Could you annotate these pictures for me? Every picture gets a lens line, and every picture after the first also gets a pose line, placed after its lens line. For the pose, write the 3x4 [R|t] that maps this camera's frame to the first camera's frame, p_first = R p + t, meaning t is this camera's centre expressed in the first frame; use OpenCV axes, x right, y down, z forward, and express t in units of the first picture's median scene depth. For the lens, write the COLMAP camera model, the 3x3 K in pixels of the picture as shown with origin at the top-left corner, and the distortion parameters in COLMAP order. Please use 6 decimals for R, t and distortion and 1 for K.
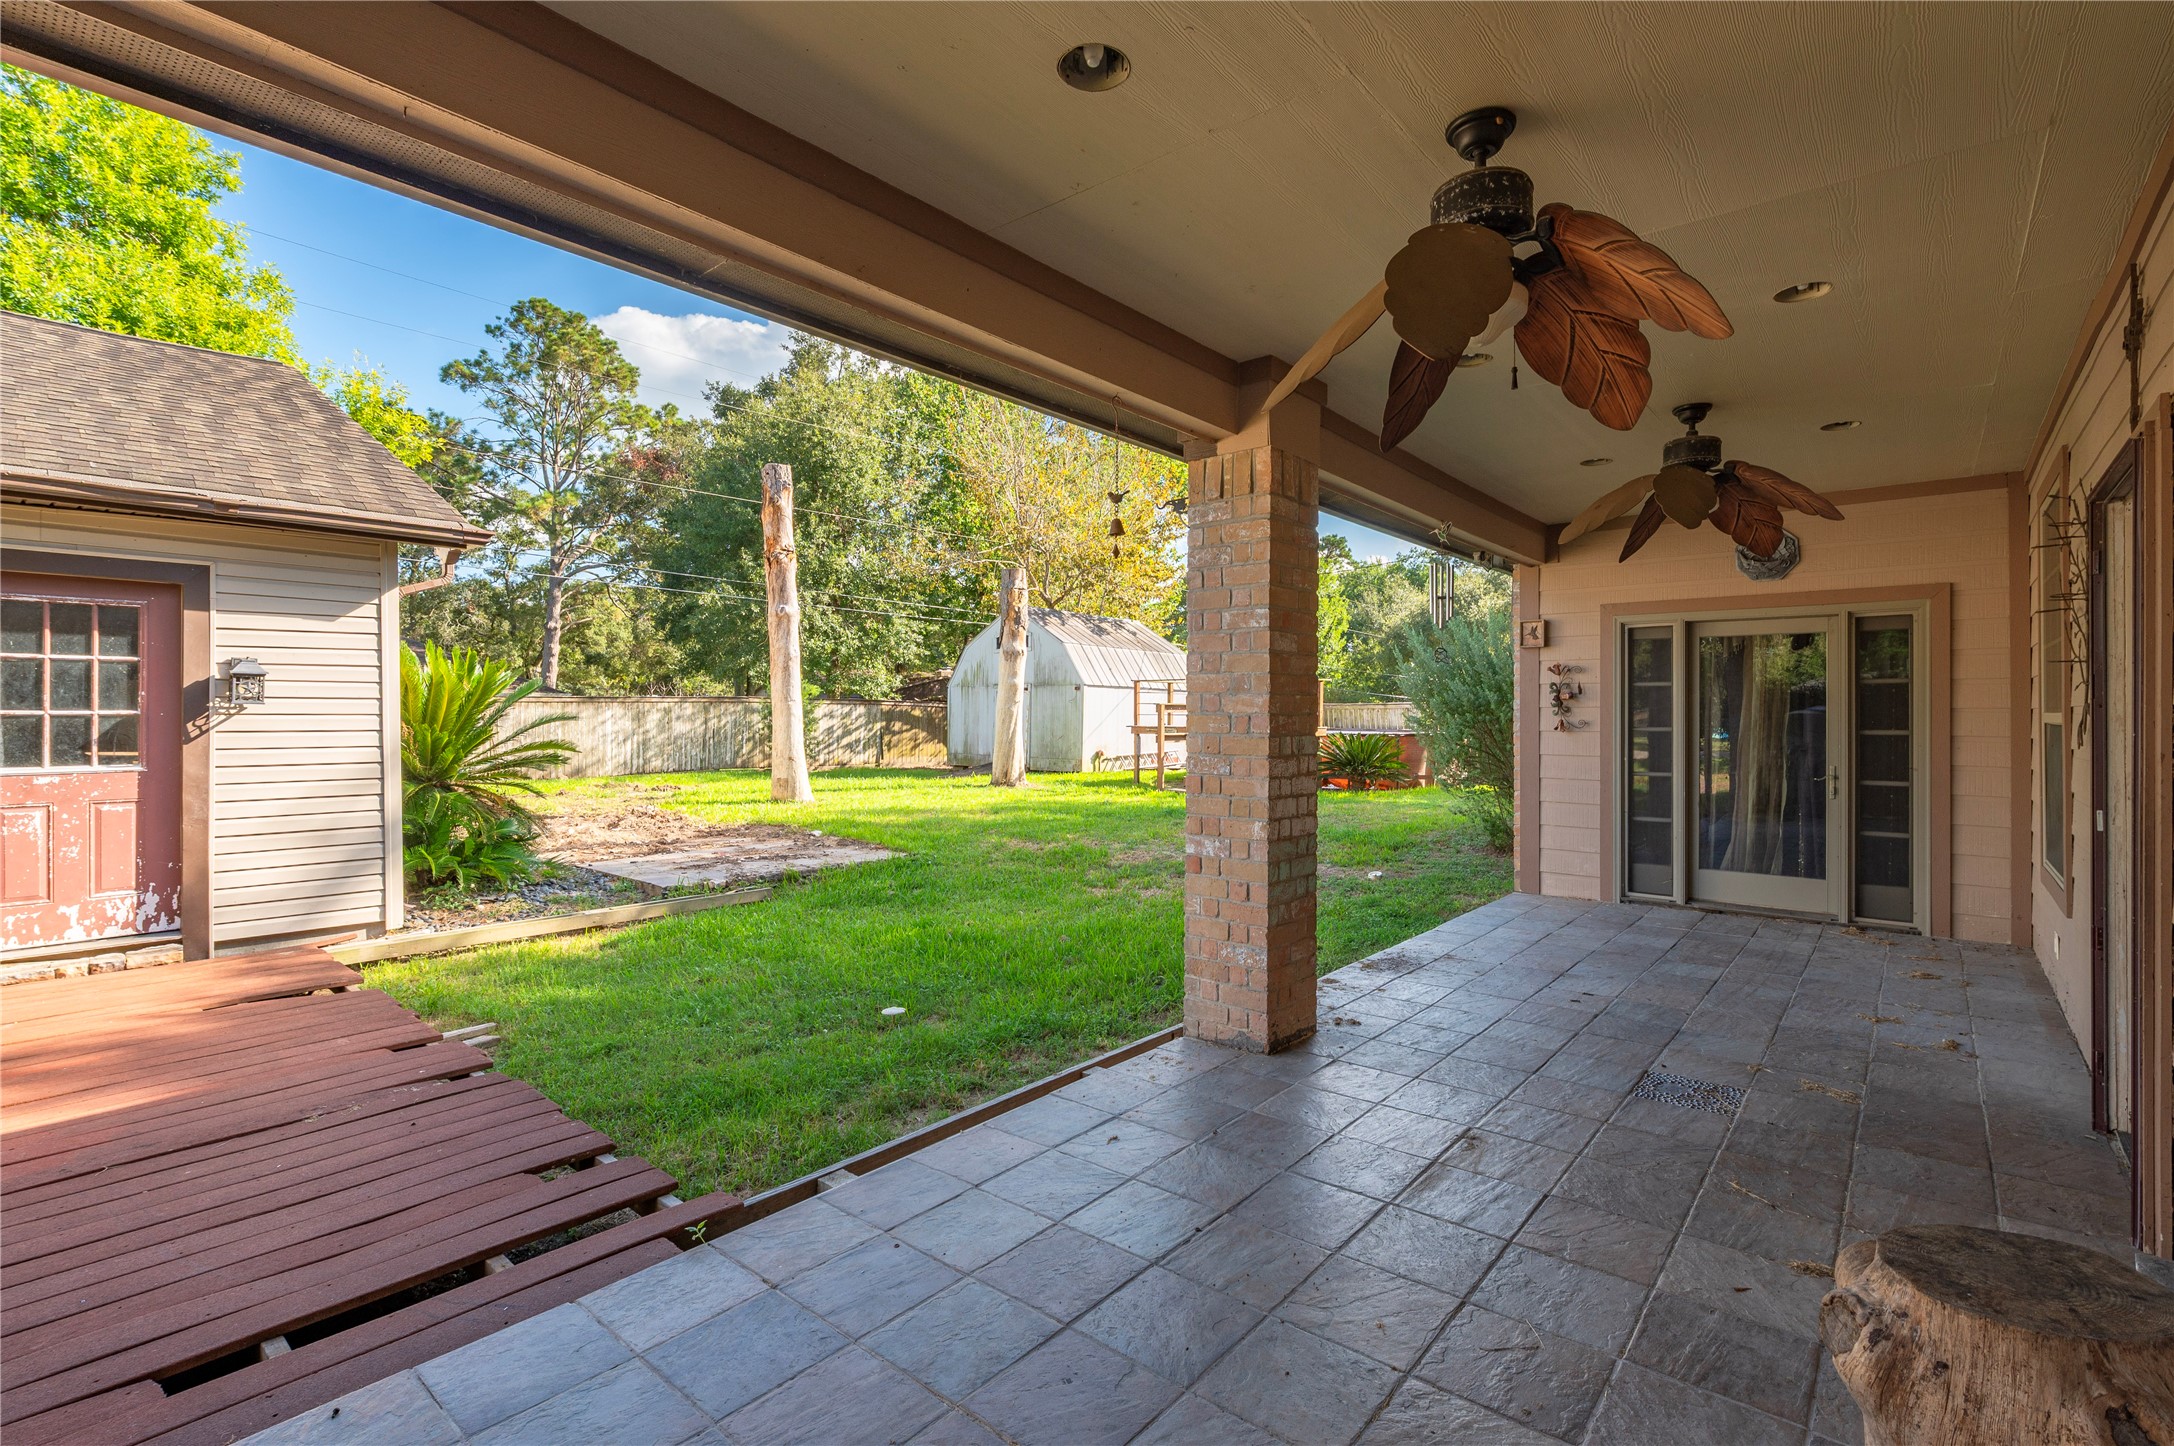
lens RADIAL K [[956.0, 0, 1121.7], [0, 956.0, 720.6], [0, 0, 1]] dist [-0.011135, 0.002216]
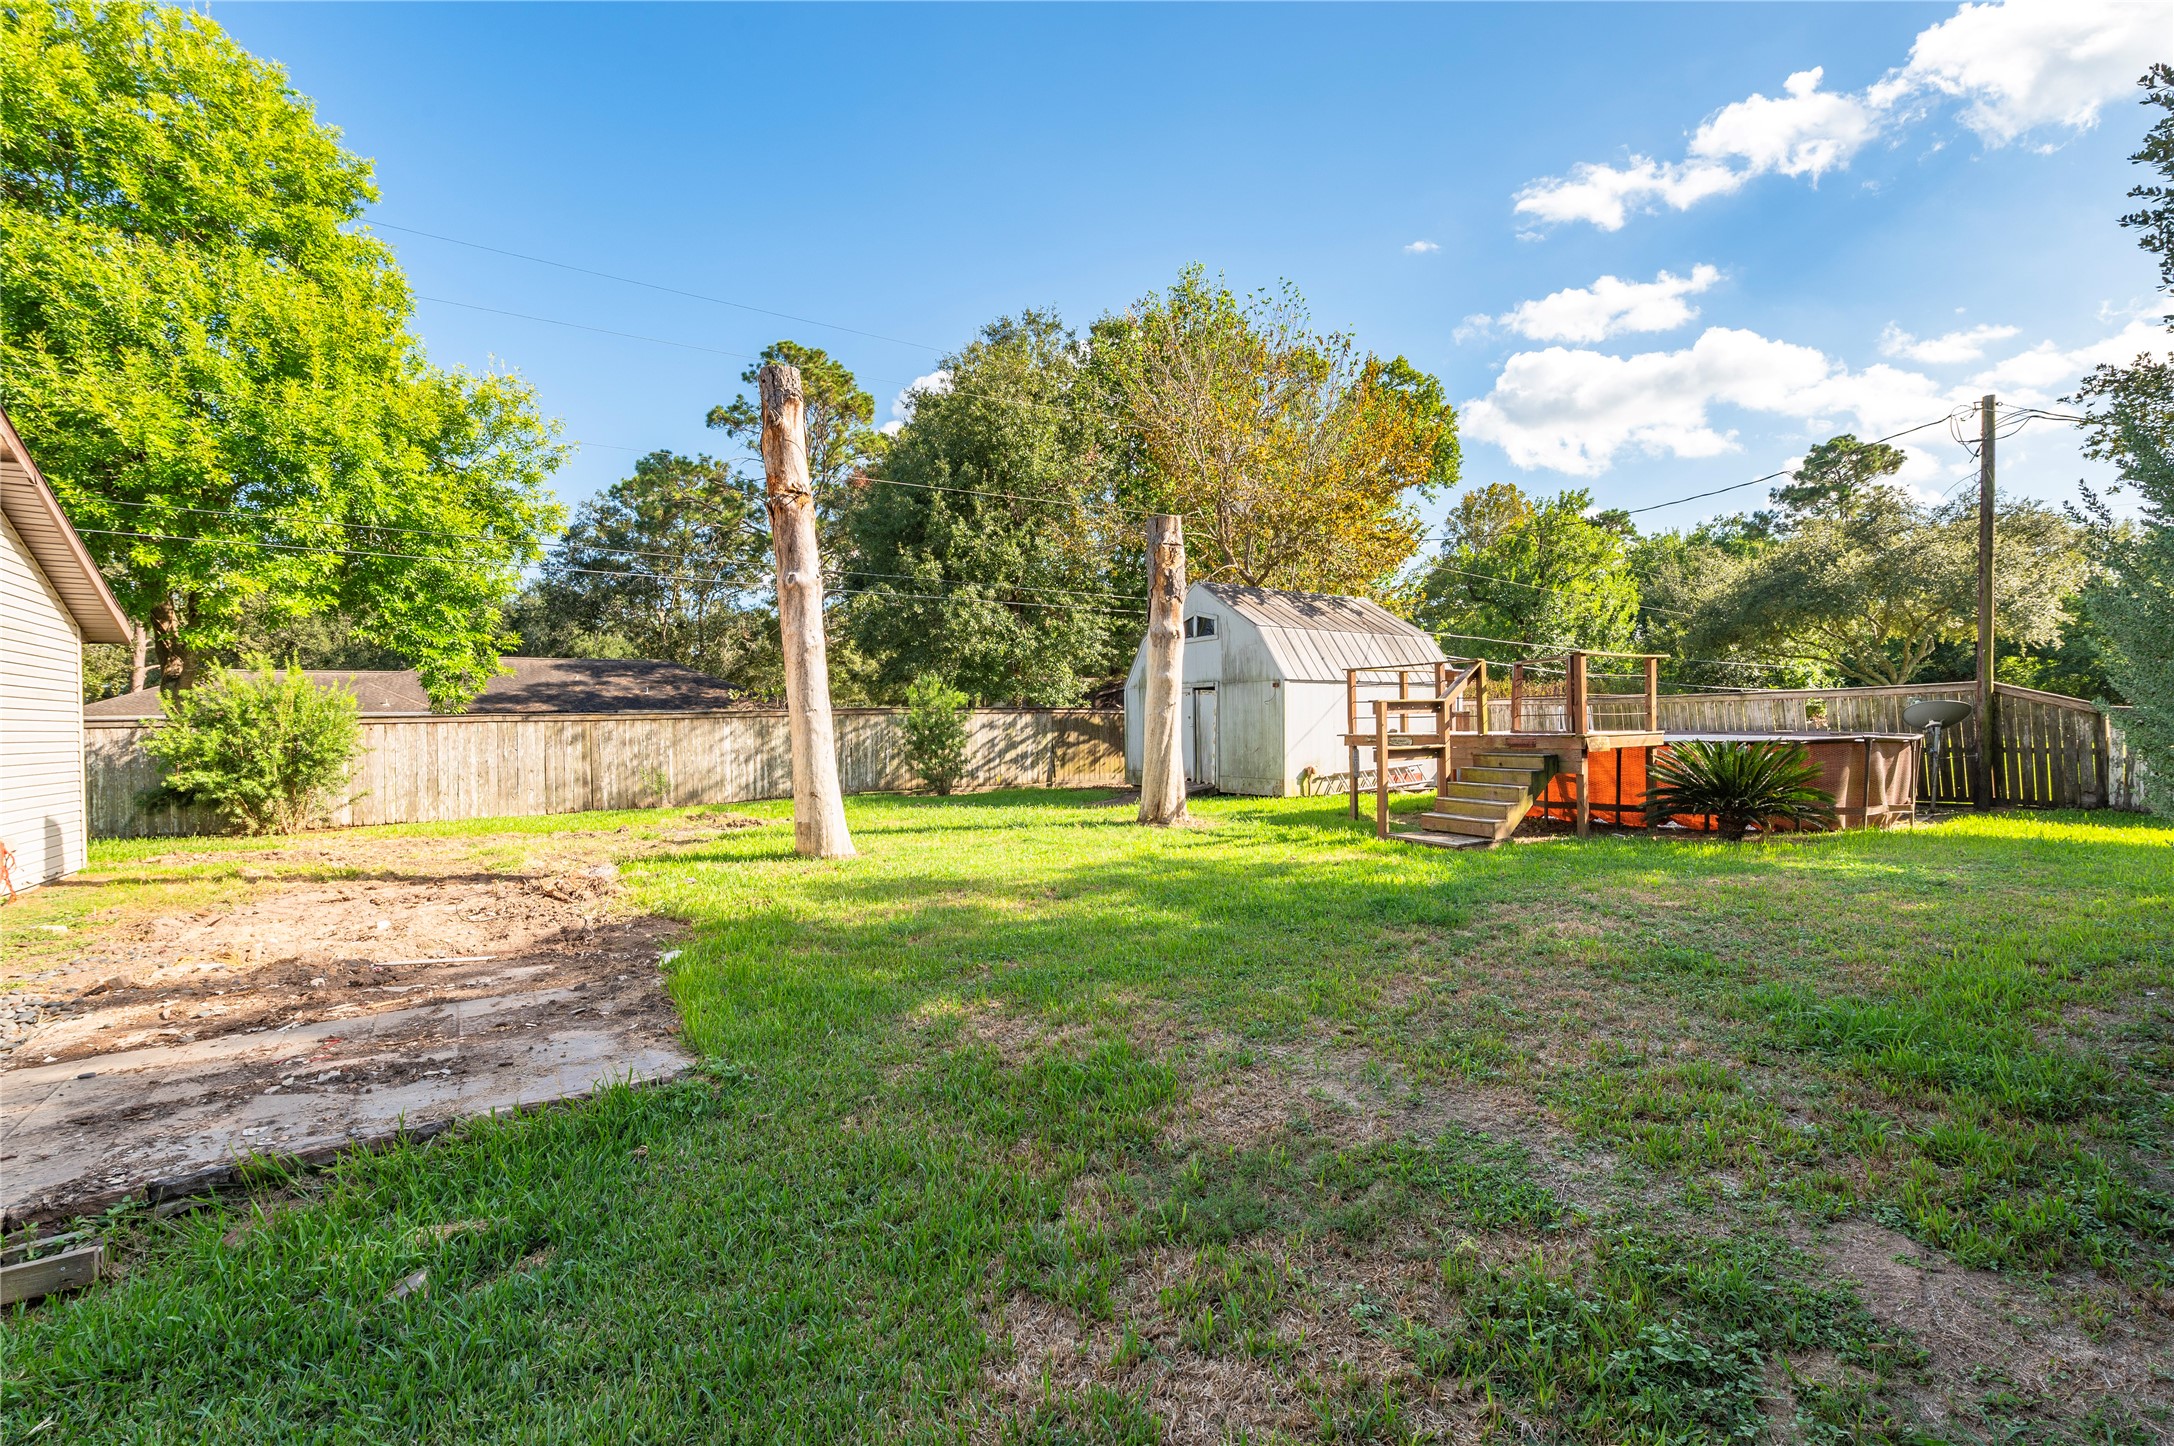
lens RADIAL K [[956.0, 0, 1086.3], [0, 956.0, 716.9], [0, 0, 1]] dist [-0.011135, 0.002216]
pose [[0.958114, -0.023237, -0.285444, 0.021027], [0.020413, 0.999709, -0.012868, -0.001357], [0.285659, 0.006502, 0.958309, 0.195773]]
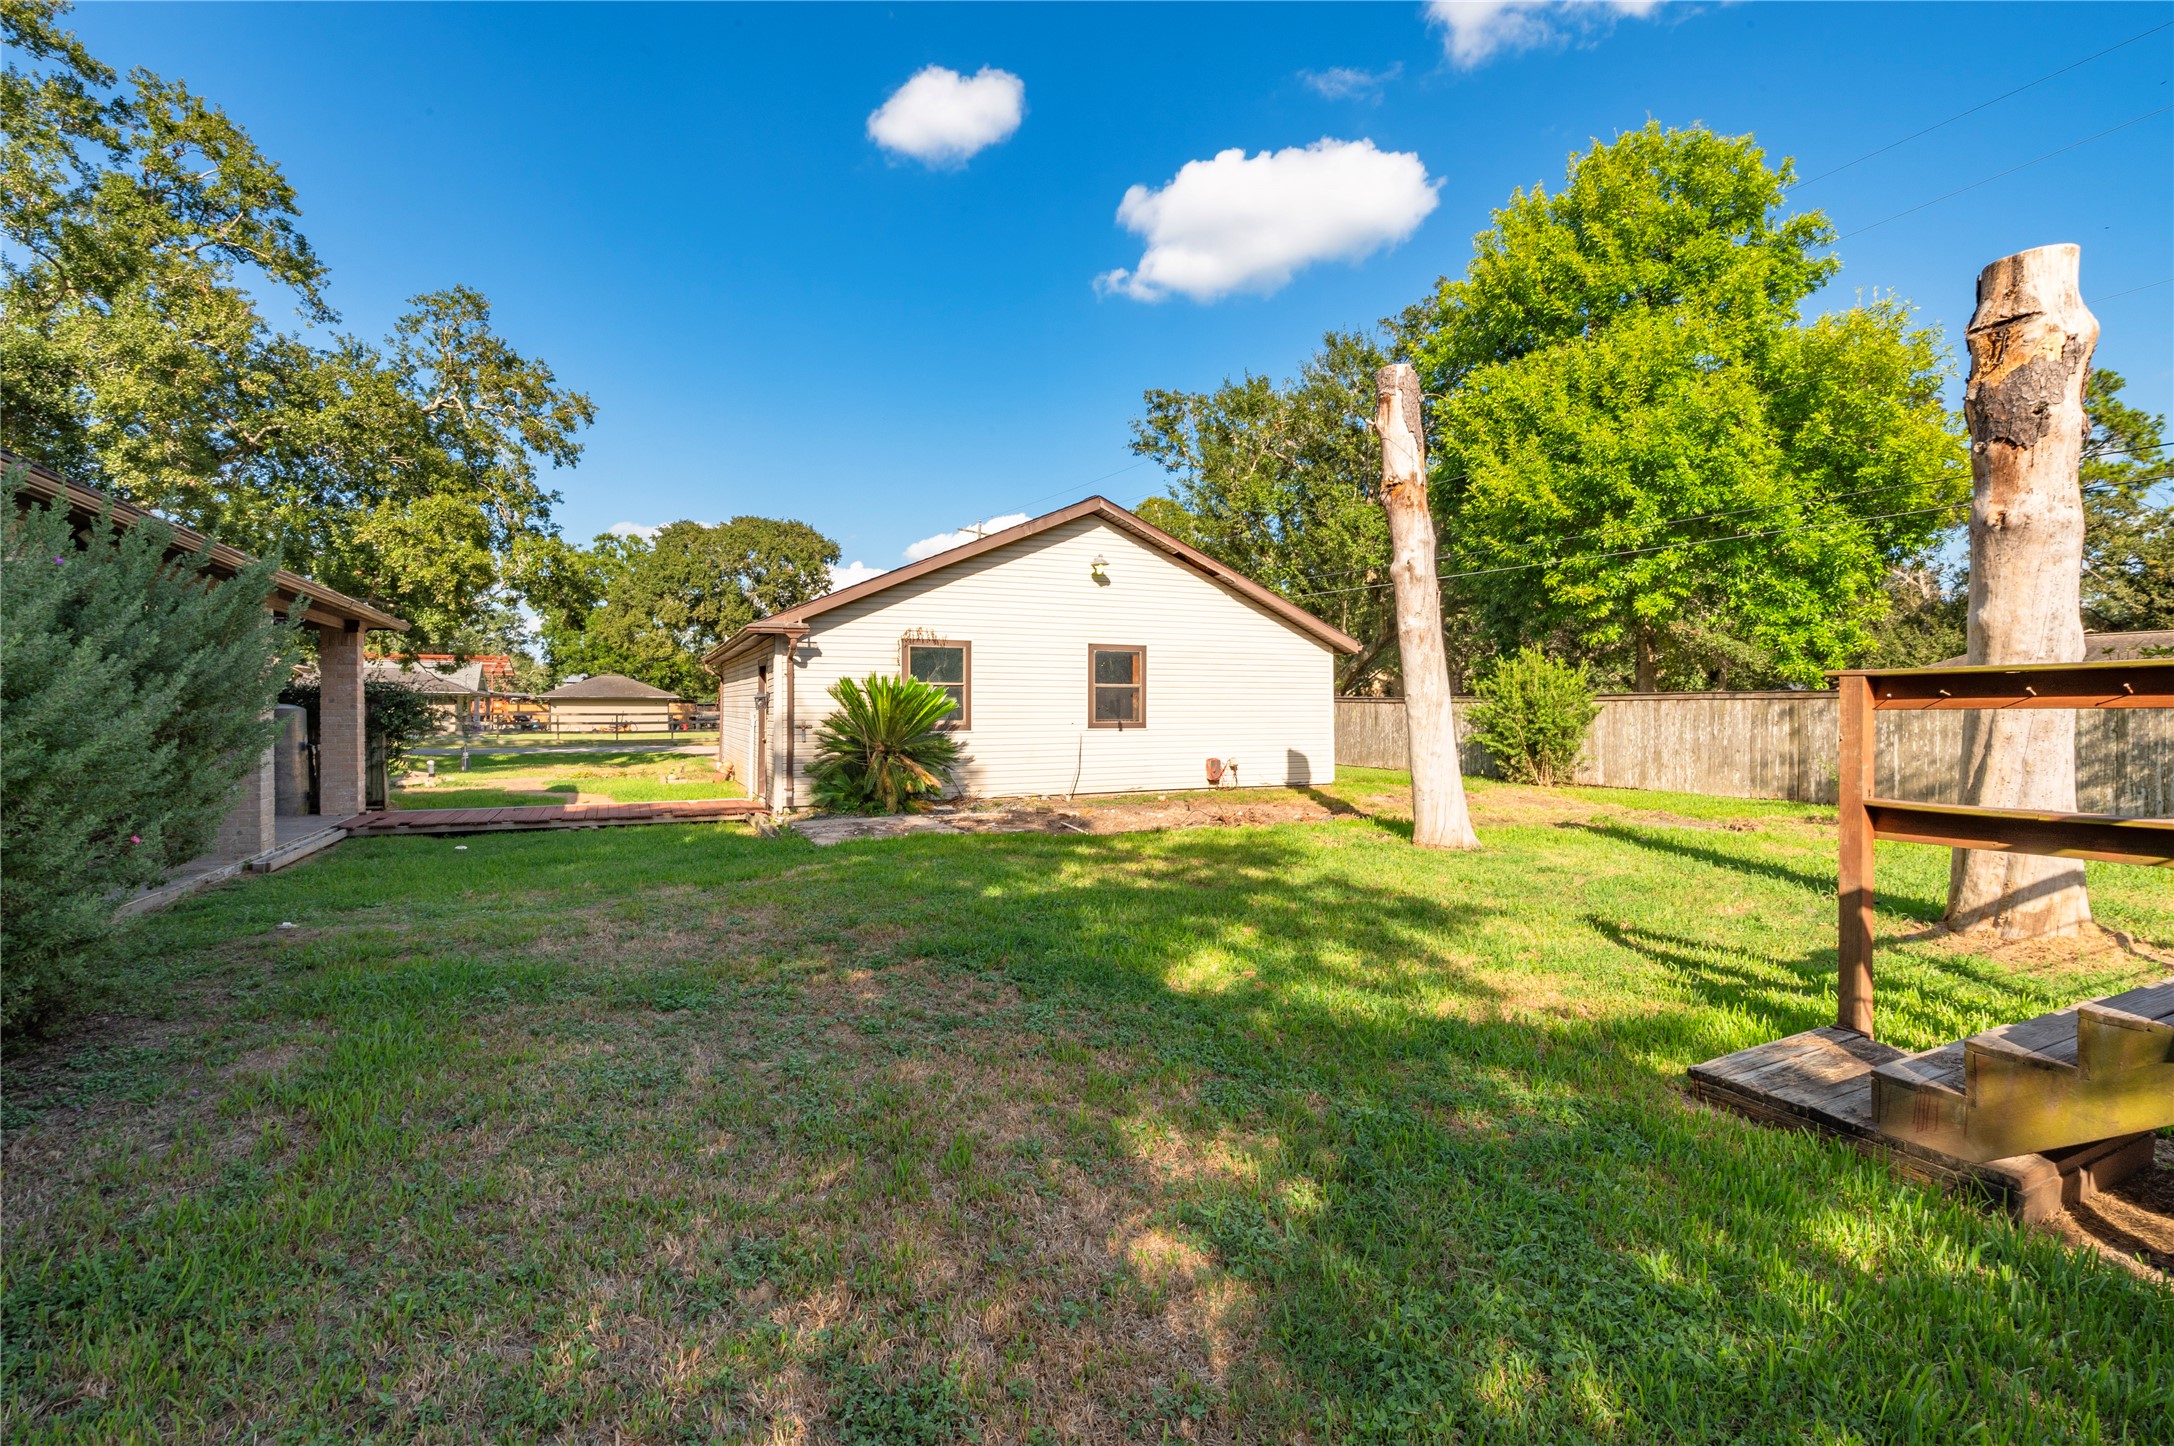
lens RADIAL K [[956.0, 0, 1100.6], [0, 956.0, 712.4], [0, 0, 1]] dist [-0.011135, 0.002216]
pose [[-0.396358, -0.000566, -0.918096, 0.192786], [-0.004690, 0.999988, 0.001408, -0.004113], [0.918084, 0.004864, -0.396356, 0.562944]]
